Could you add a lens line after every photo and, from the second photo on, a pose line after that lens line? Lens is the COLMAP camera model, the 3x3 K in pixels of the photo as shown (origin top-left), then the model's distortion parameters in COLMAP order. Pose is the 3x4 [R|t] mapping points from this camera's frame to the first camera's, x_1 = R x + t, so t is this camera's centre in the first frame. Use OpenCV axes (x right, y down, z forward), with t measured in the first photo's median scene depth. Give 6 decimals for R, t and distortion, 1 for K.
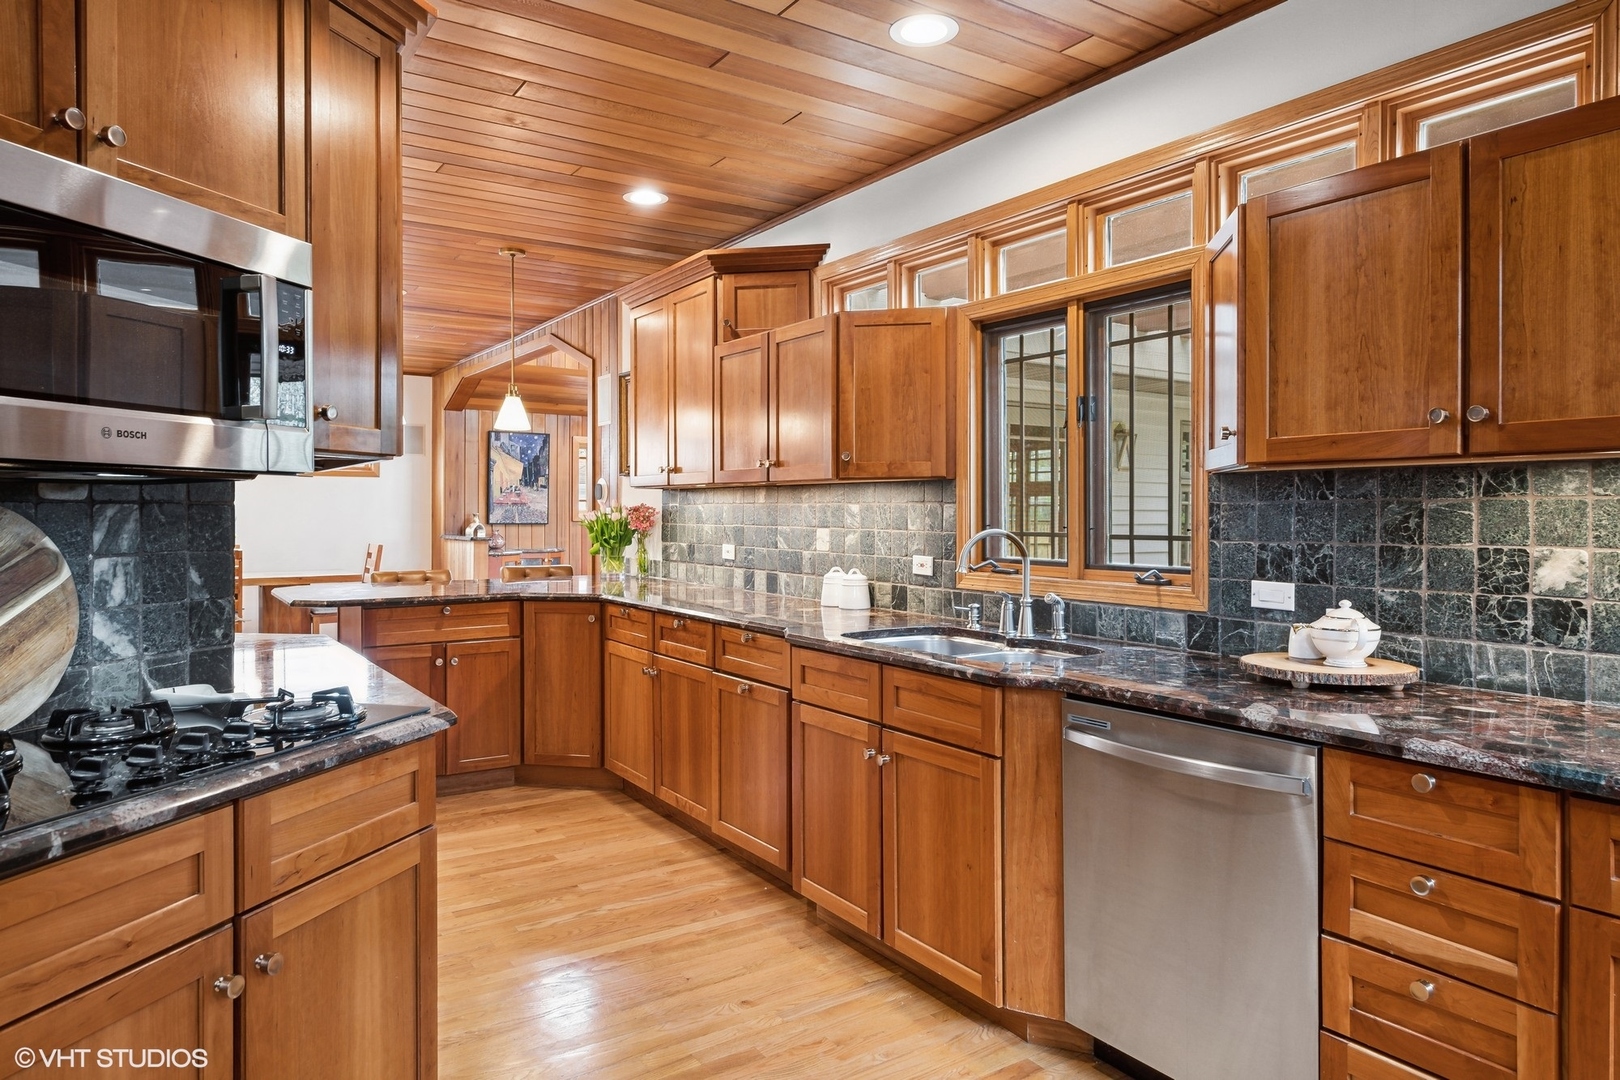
lens RADIAL K [[1024.6, 0, 811.4], [0, 1024.6, 525.6], [0, 0, 1]] dist [0.015821, -0.003779]
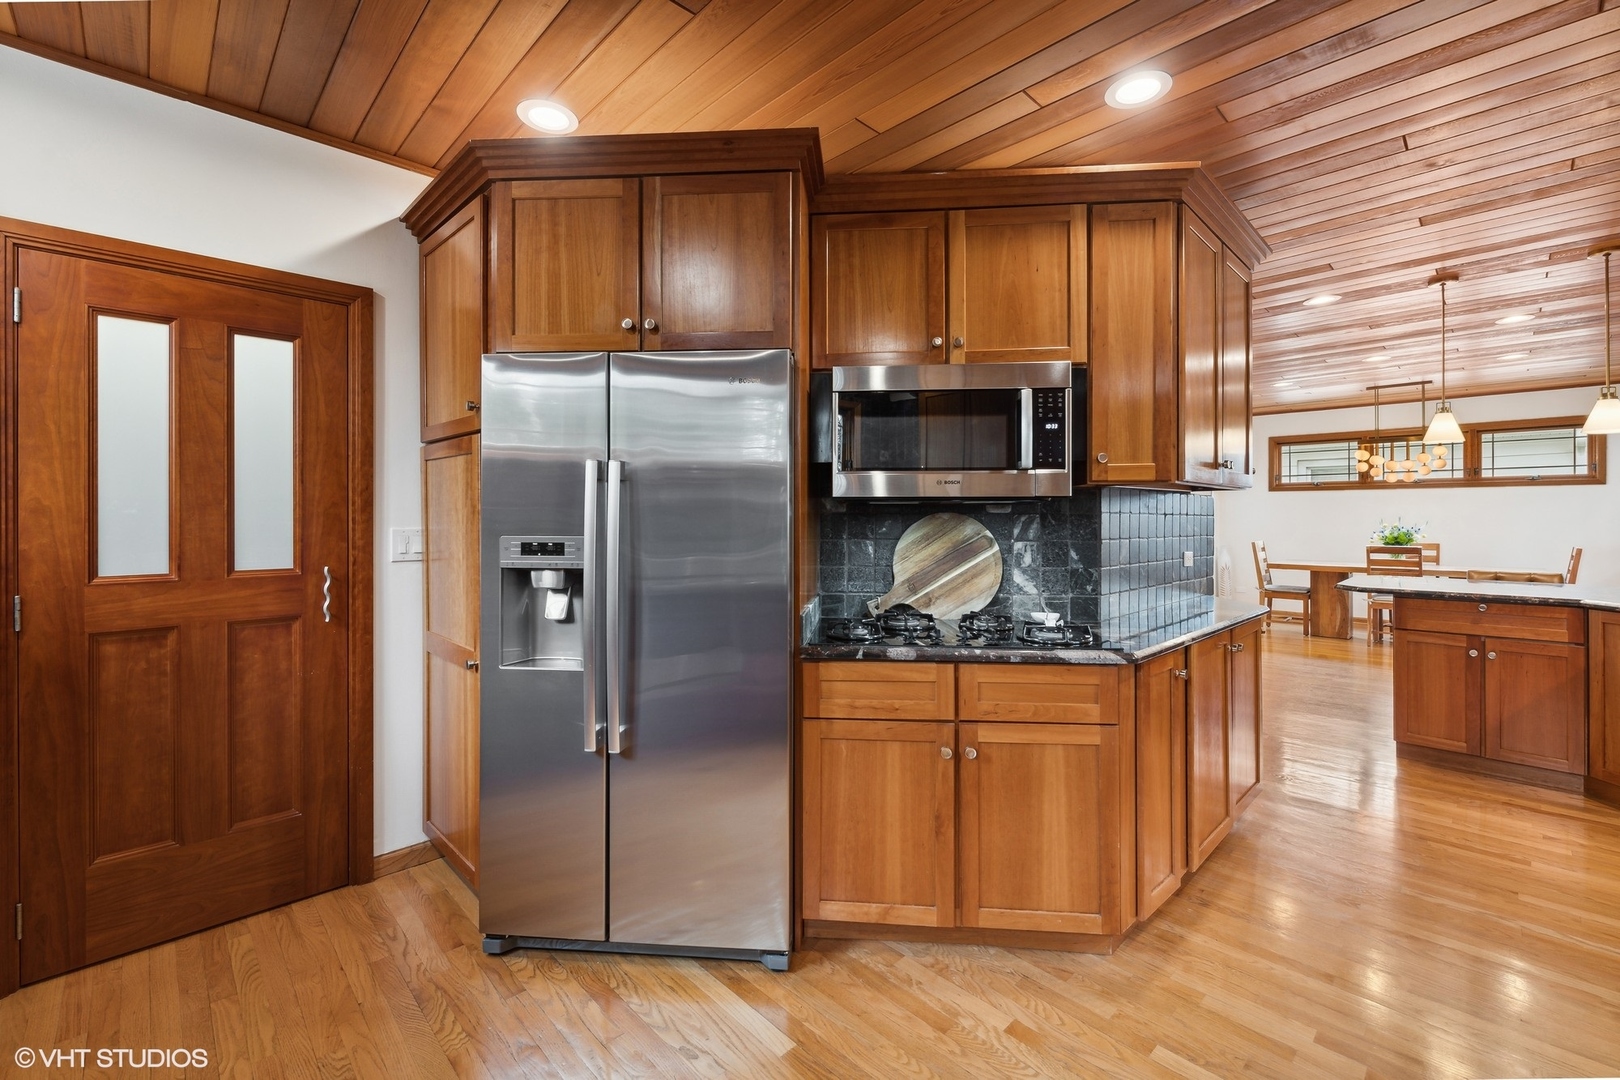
lens RADIAL K [[690.9, 0, 820.7], [0, 690.9, 517.7], [0, 0, 1]] dist [-0.003501, -0.000659]
pose [[0.180567, -0.001794, -0.983561, 0.538702], [-0.011618, 0.999925, -0.003956, -0.005098], [0.983494, 0.012141, 0.180533, 0.373666]]
